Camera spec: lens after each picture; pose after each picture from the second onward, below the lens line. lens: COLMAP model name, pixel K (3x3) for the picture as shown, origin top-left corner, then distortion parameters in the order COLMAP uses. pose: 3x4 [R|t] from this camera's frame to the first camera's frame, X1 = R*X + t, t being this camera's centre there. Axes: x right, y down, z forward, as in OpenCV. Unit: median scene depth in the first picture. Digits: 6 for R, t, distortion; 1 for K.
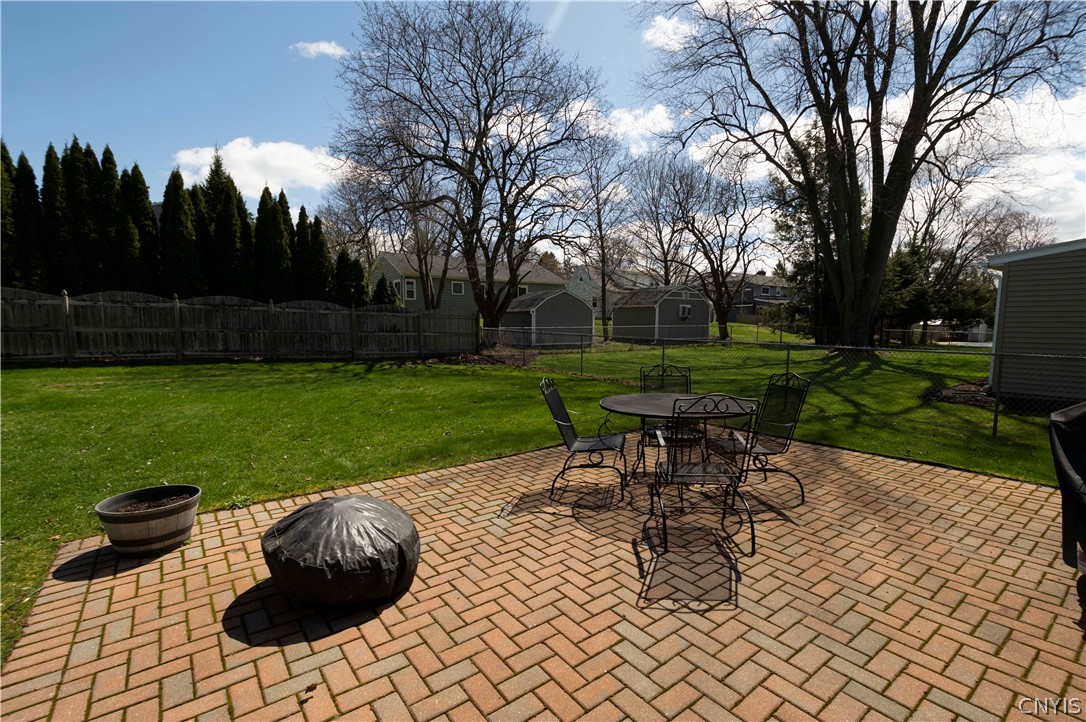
lens RADIAL K [[487.0, 0, 538.7], [0, 487.0, 371.9], [0, 0, 1]] dist [-0.003440, -0.001361]
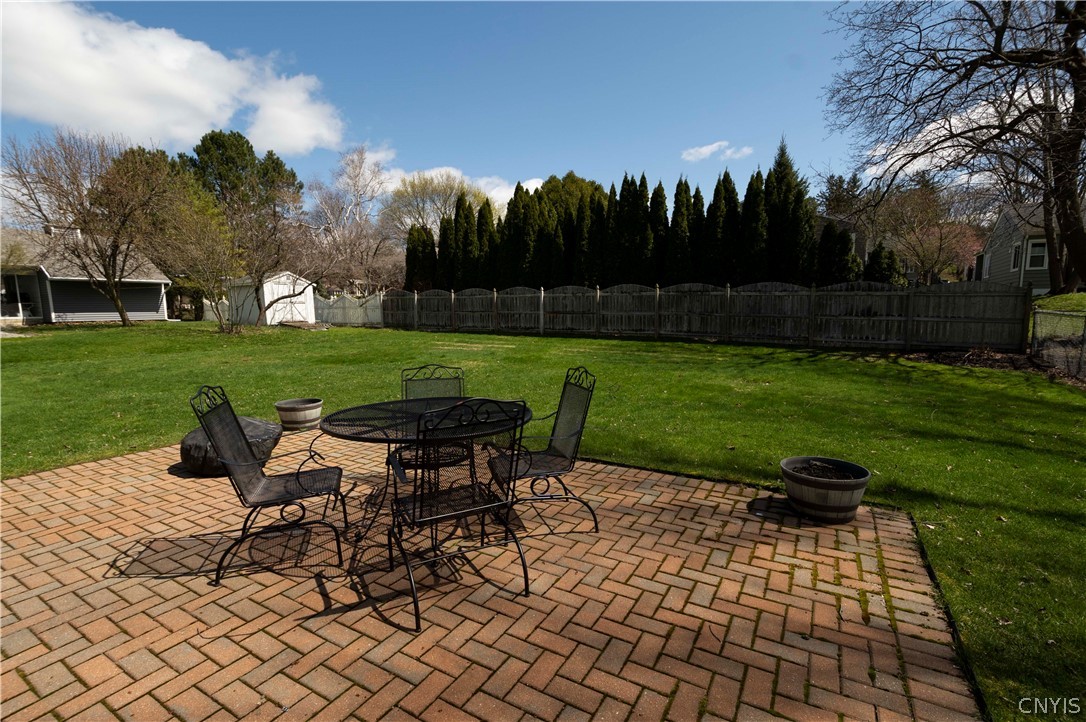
lens RADIAL K [[487.0, 0, 538.7], [0, 487.0, 371.9], [0, 0, 1]] dist [-0.003440, -0.001361]
pose [[0.391499, 0.110610, -0.913507, 0.286070], [-0.078796, 0.993132, 0.086483, -0.021593], [0.916799, 0.038123, 0.397526, 0.241518]]
